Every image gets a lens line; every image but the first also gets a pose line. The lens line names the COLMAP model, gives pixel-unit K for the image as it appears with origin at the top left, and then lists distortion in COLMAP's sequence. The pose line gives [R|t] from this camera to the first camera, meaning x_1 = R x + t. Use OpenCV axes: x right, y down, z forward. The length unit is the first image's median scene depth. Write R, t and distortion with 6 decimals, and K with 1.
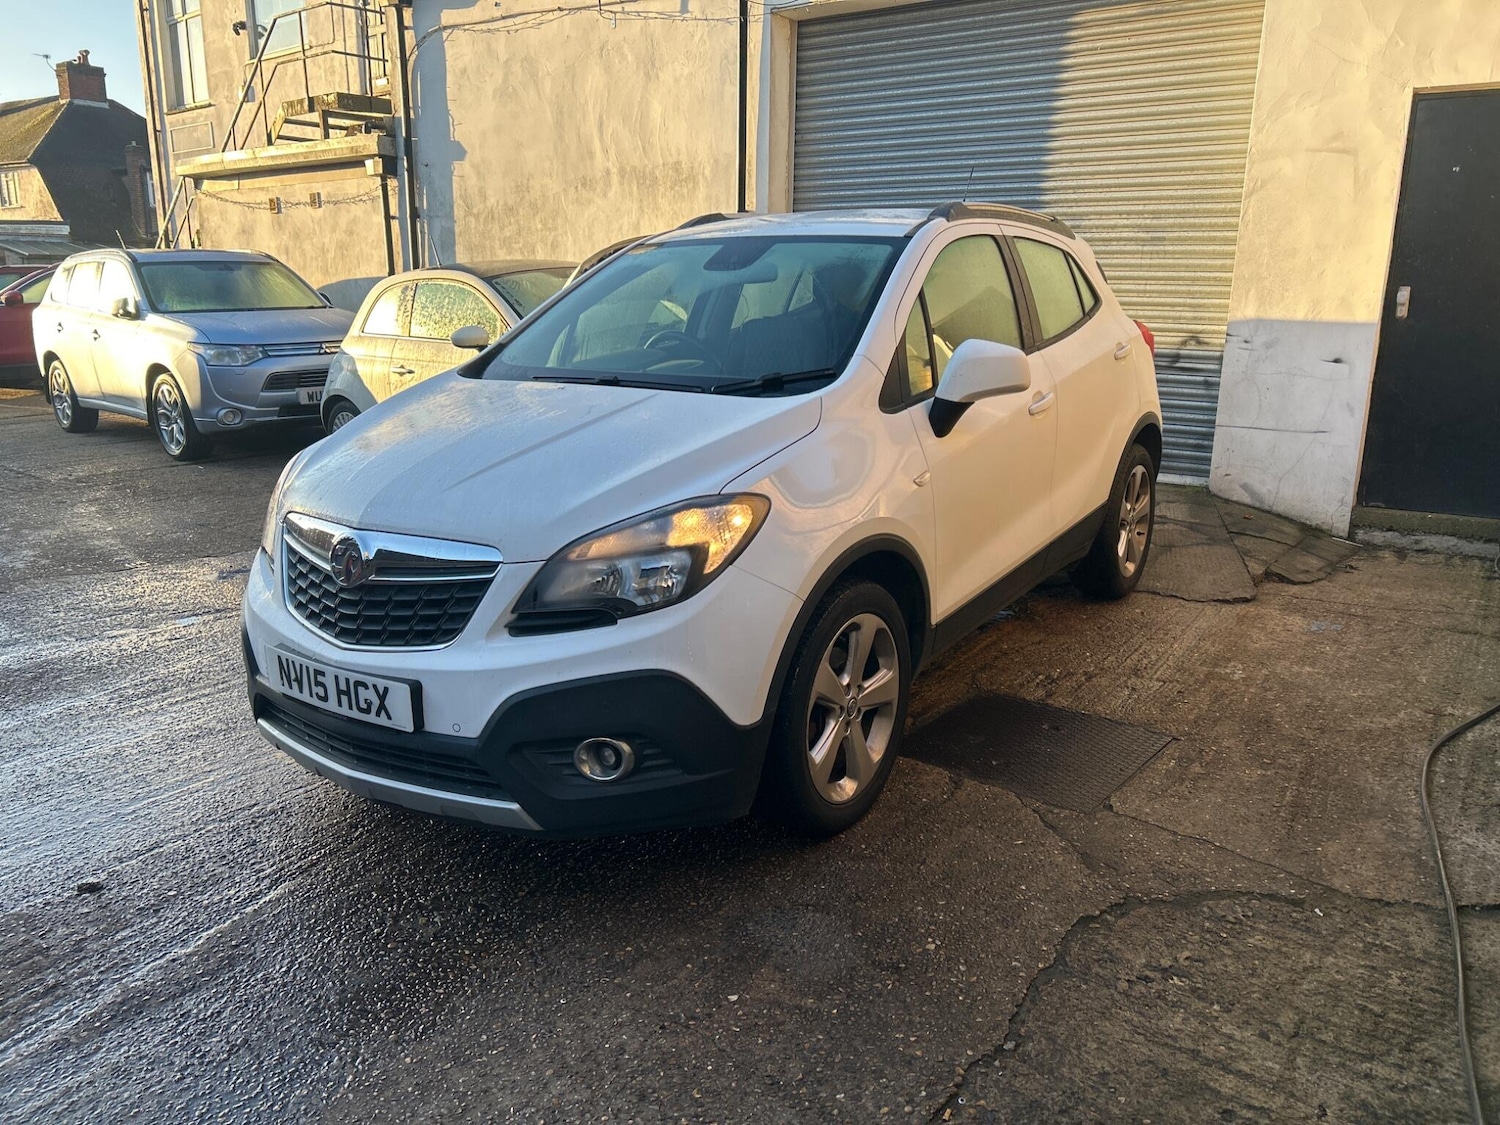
lens RADIAL K [[1138.5, 0, 782.3], [0, 1138.5, 565.1], [0, 0, 1]] dist [0.054944, -0.054820]
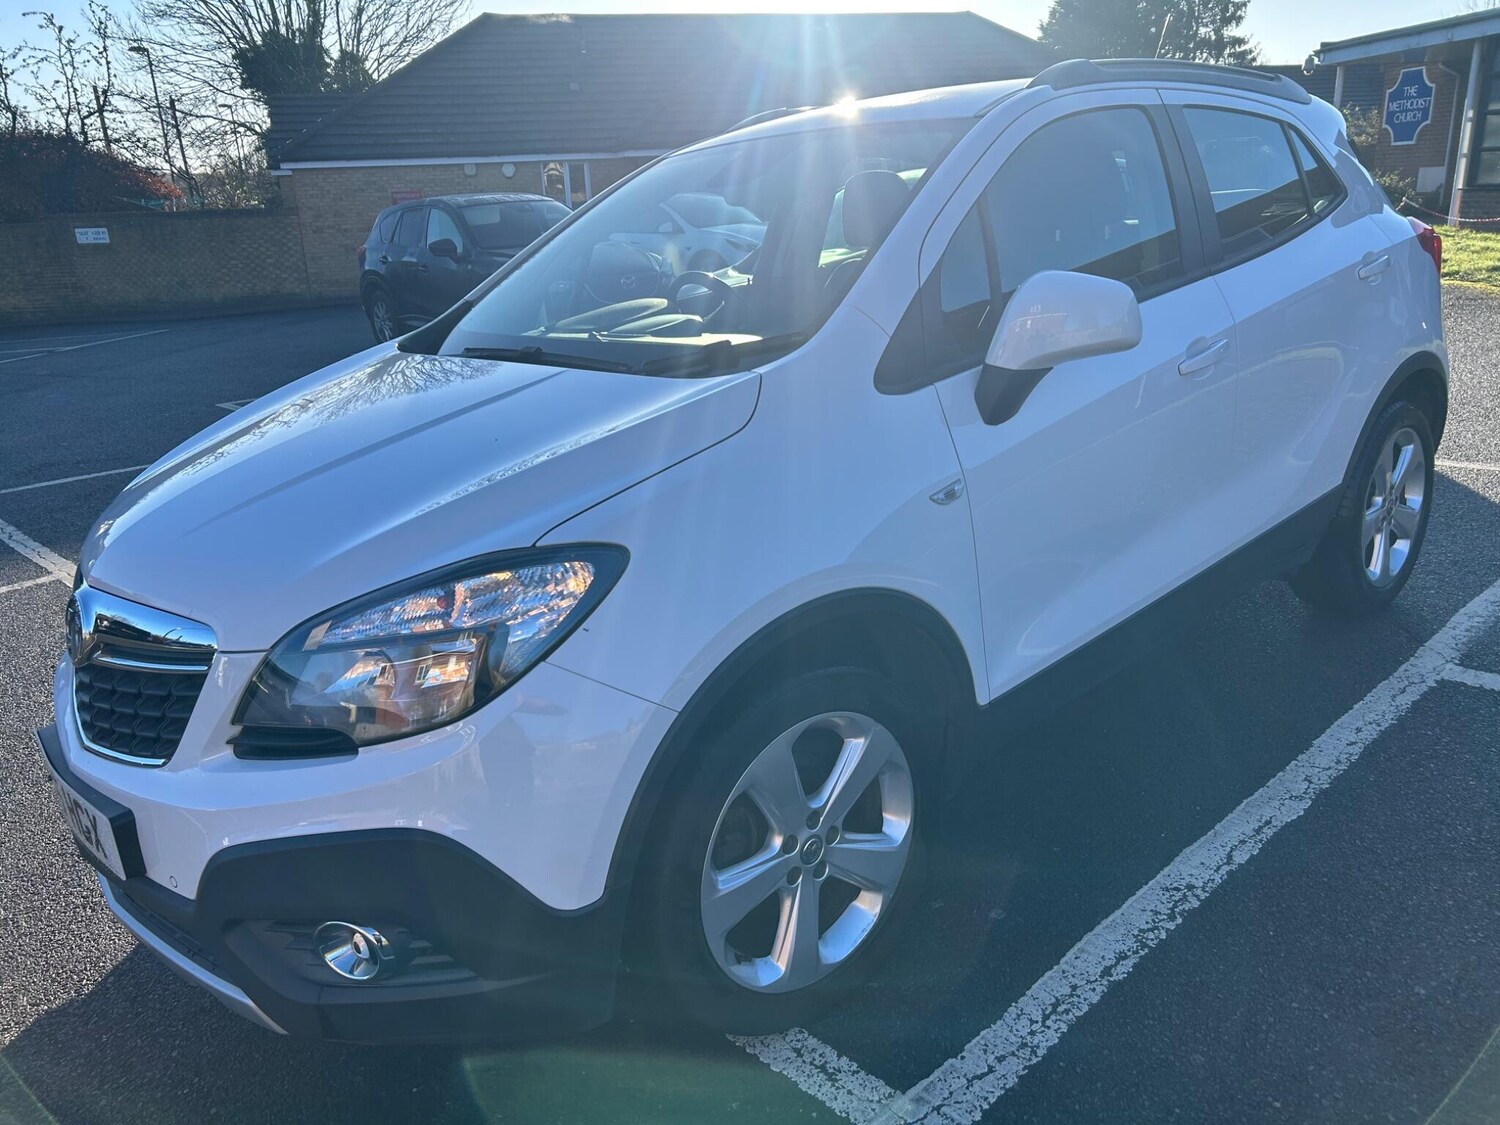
lens RADIAL K [[1122.7, 0, 753.7], [0, 1122.7, 589.7], [0, 0, 1]] dist [0.002239, -0.011261]
pose [[0.962465, 0.029736, -0.269773, 0.234049], [-0.005064, 0.995774, 0.091694, -0.098635], [0.271359, -0.086886, 0.958548, 0.439758]]
